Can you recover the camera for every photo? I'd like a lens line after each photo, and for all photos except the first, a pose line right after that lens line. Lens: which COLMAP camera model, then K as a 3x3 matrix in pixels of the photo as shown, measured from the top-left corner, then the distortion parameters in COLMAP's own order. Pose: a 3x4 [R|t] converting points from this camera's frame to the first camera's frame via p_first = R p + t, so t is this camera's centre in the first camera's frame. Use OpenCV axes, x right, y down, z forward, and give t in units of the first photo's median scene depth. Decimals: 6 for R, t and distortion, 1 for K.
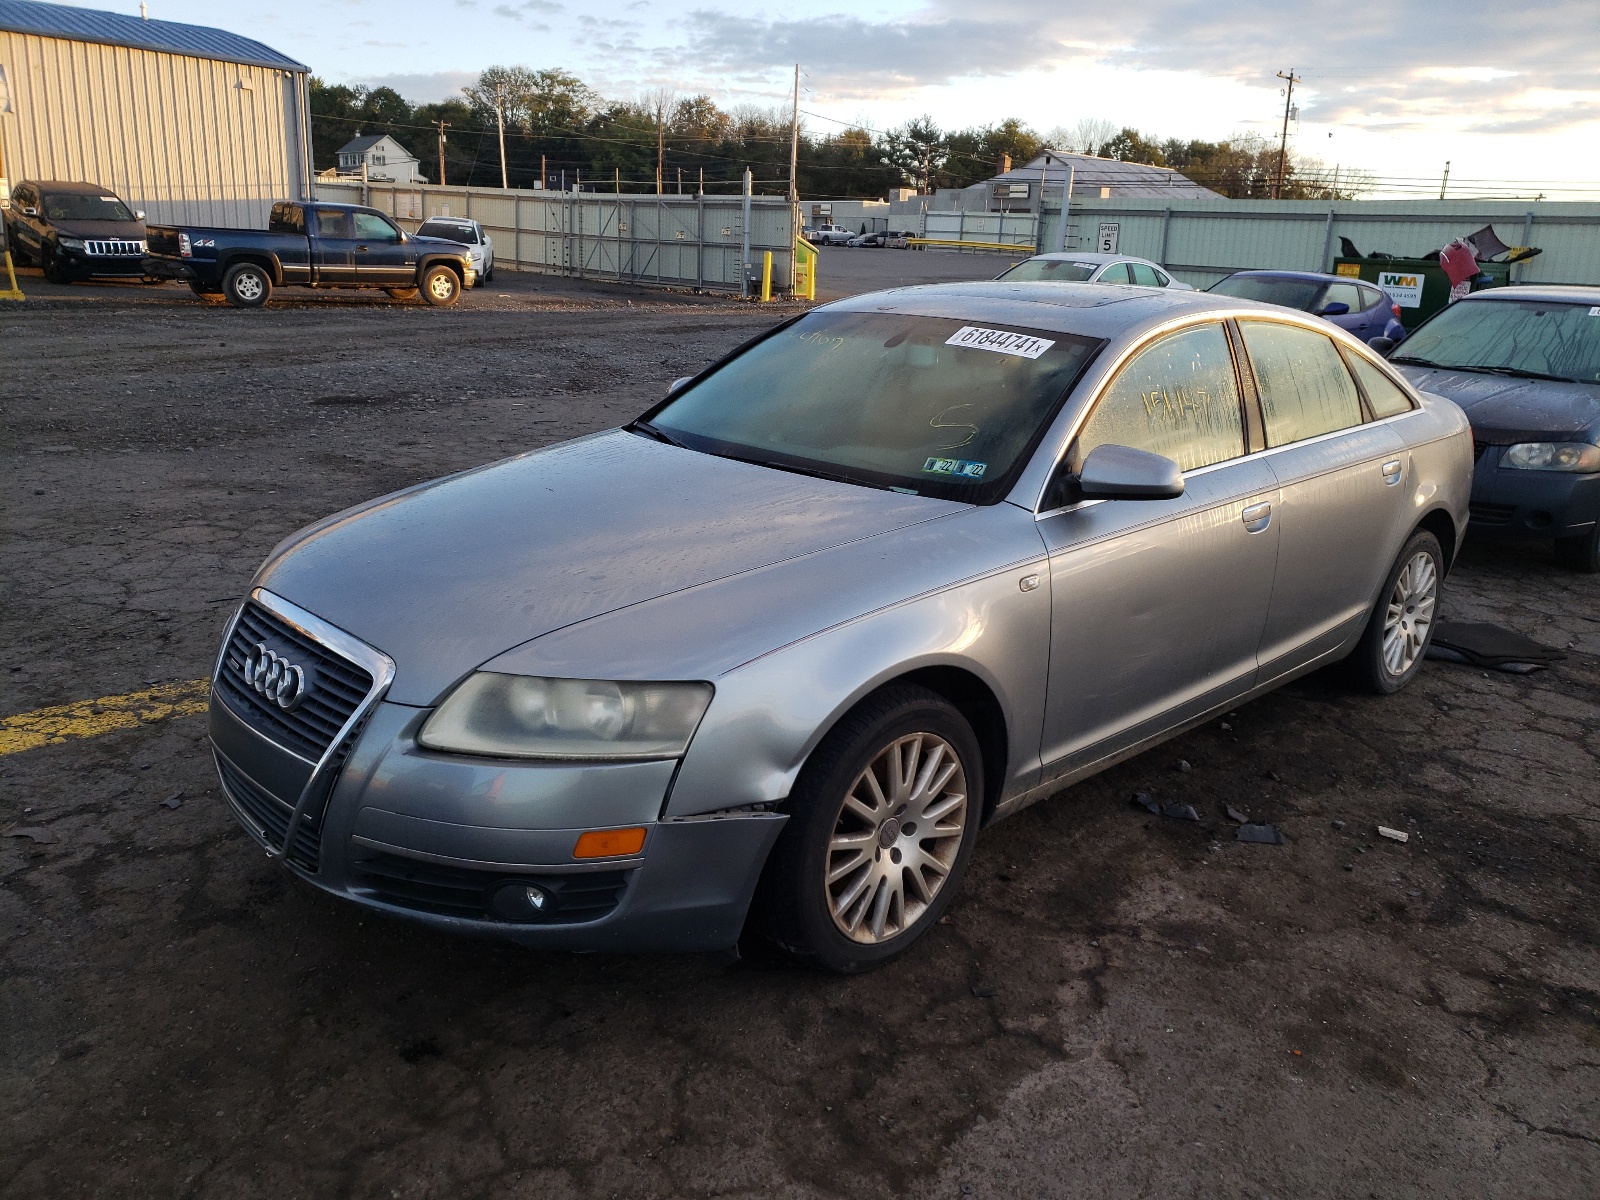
lens RADIAL K [[1237.0, 0, 801.7], [0, 1237.0, 601.7], [0, 0, 1]] dist [0.029107, 0.005959]
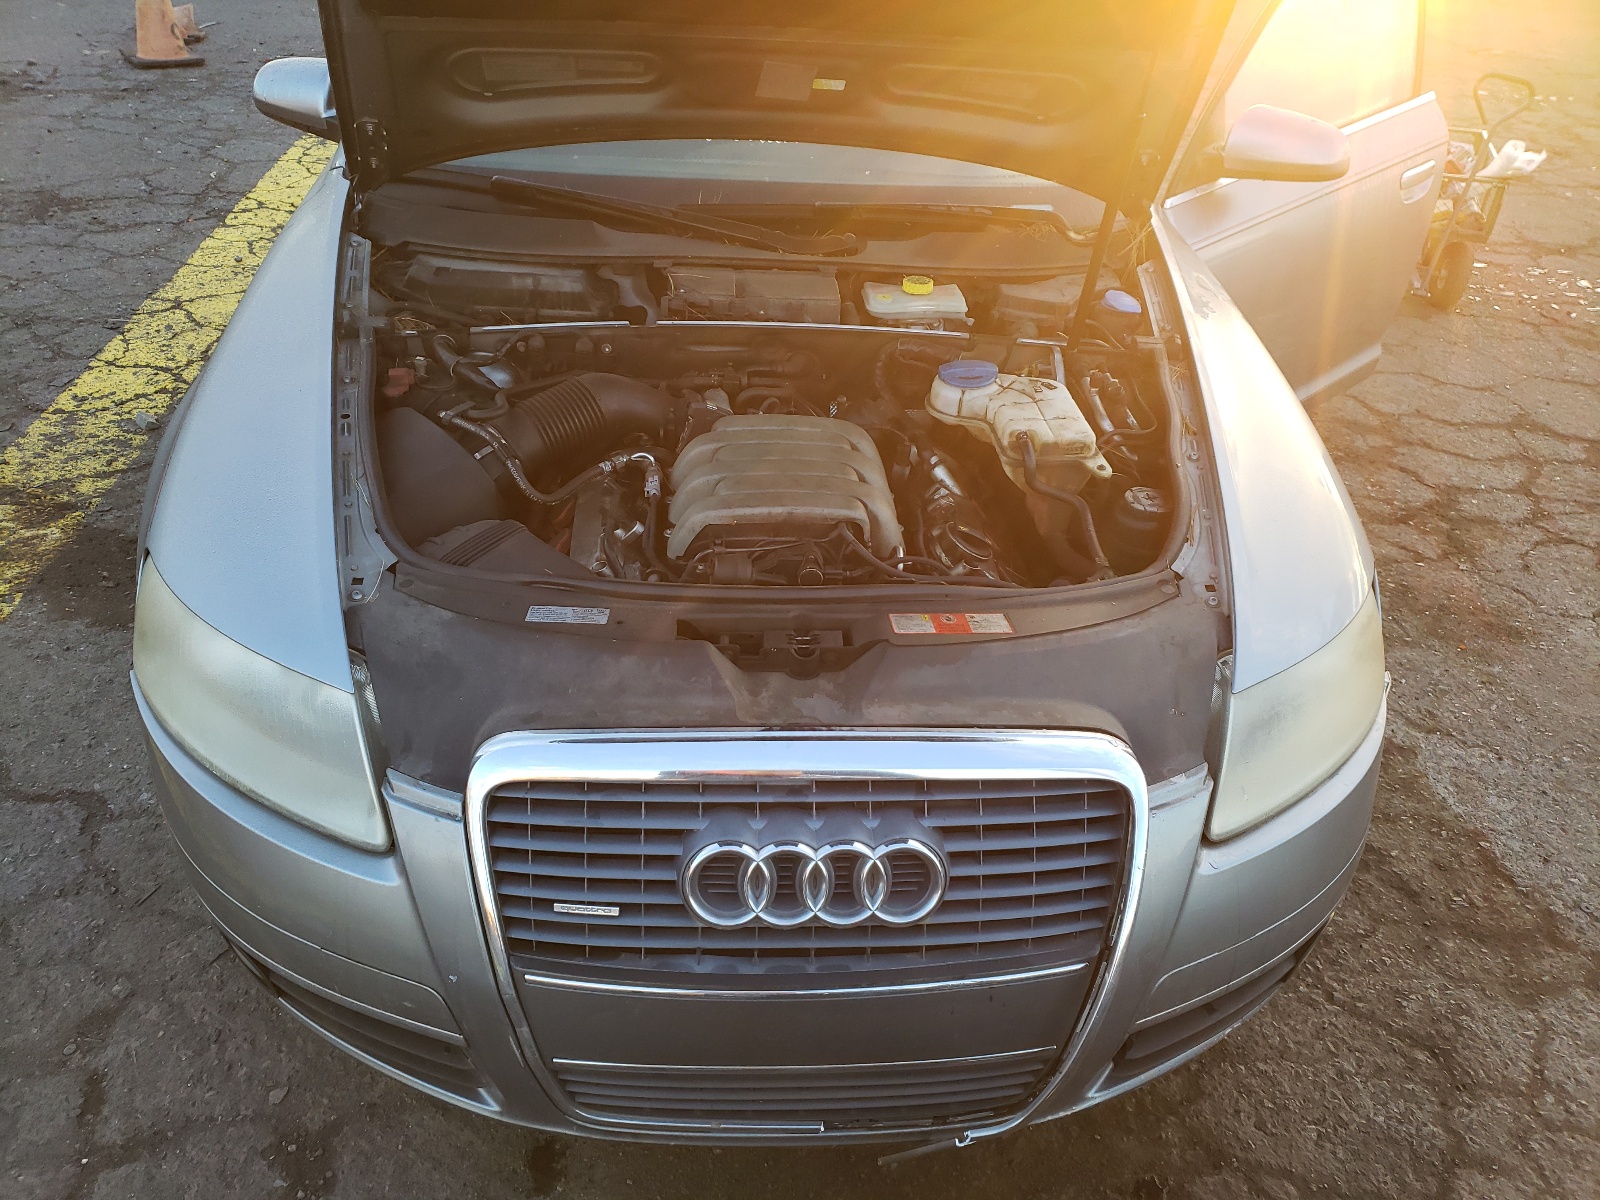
lens RADIAL K [[1242.9, 0, 806.9], [0, 1242.9, 612.4], [0, 0, 1]] dist [0.033967, 0.006945]
pose [[0.636604, -0.422995, 0.644834, -0.664595], [0.175631, 0.893702, 0.412857, -0.231758], [-0.750926, -0.149573, 0.643225, 0.657602]]
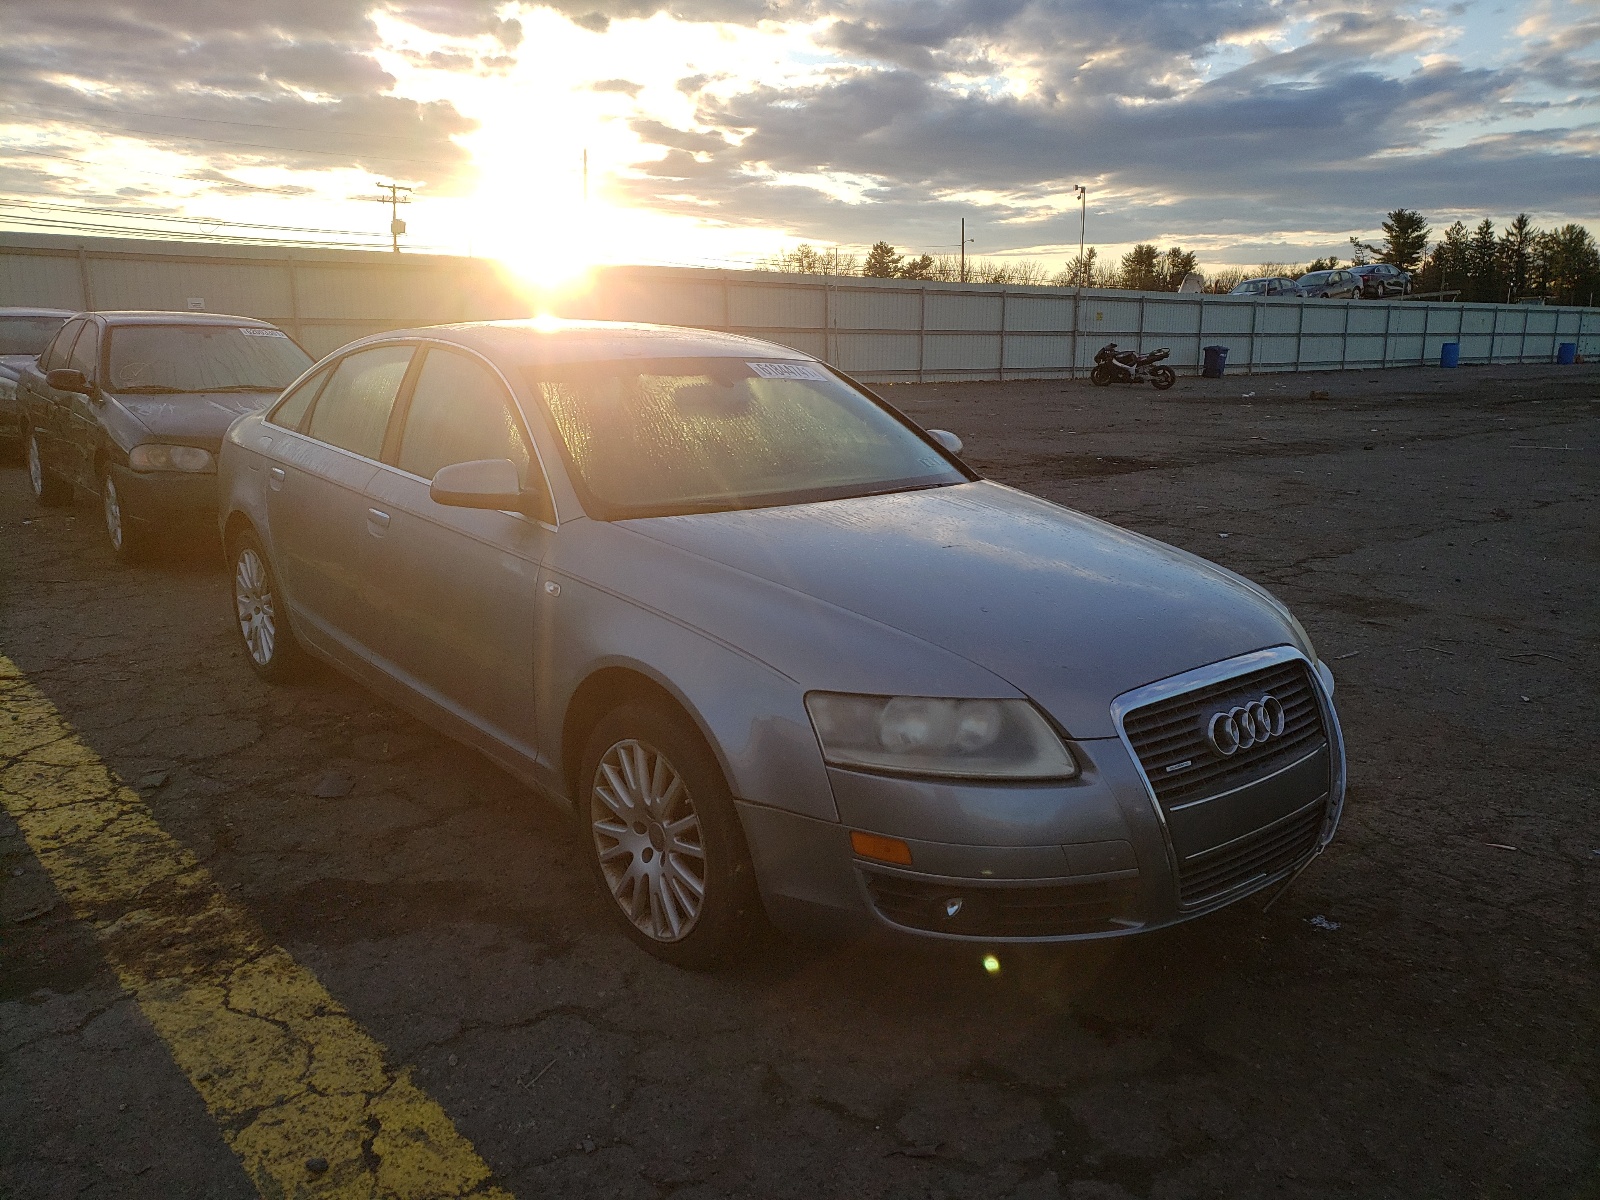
lens RADIAL K [[1237.0, 0, 791.0], [0, 1237.0, 599.5], [0, 0, 1]] dist [0.029107, 0.005959]
pose [[0.065611, -0.255712, 0.964524, -1.331436], [0.259172, 0.937801, 0.230998, -0.352051], [-0.963600, 0.234821, 0.127803, 1.136387]]
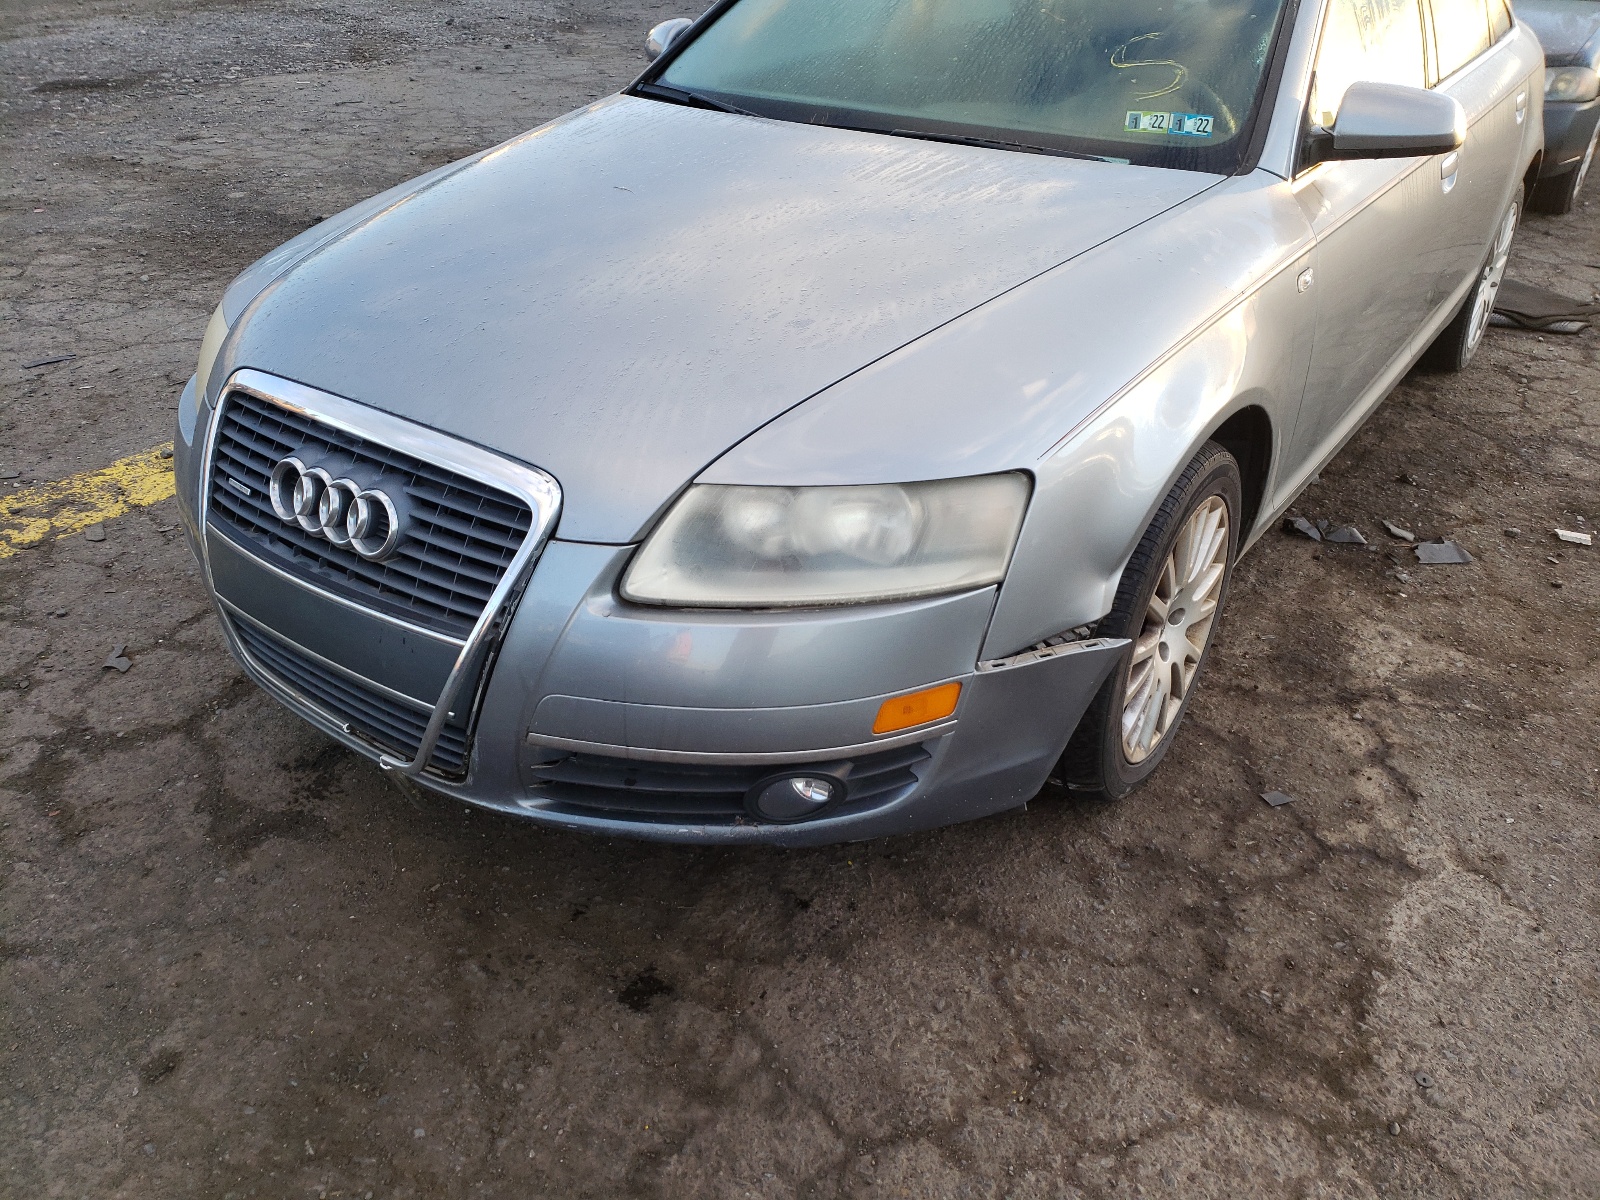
lens RADIAL K [[1237.0, 0, 801.2], [0, 1237.0, 604.5], [0, 0, 1]] dist [0.029107, 0.005959]
pose [[0.983477, -0.107493, 0.145666, -0.264037], [0.068615, 0.965931, 0.249537, -0.036228], [-0.167527, -0.235419, 0.957347, 0.291186]]
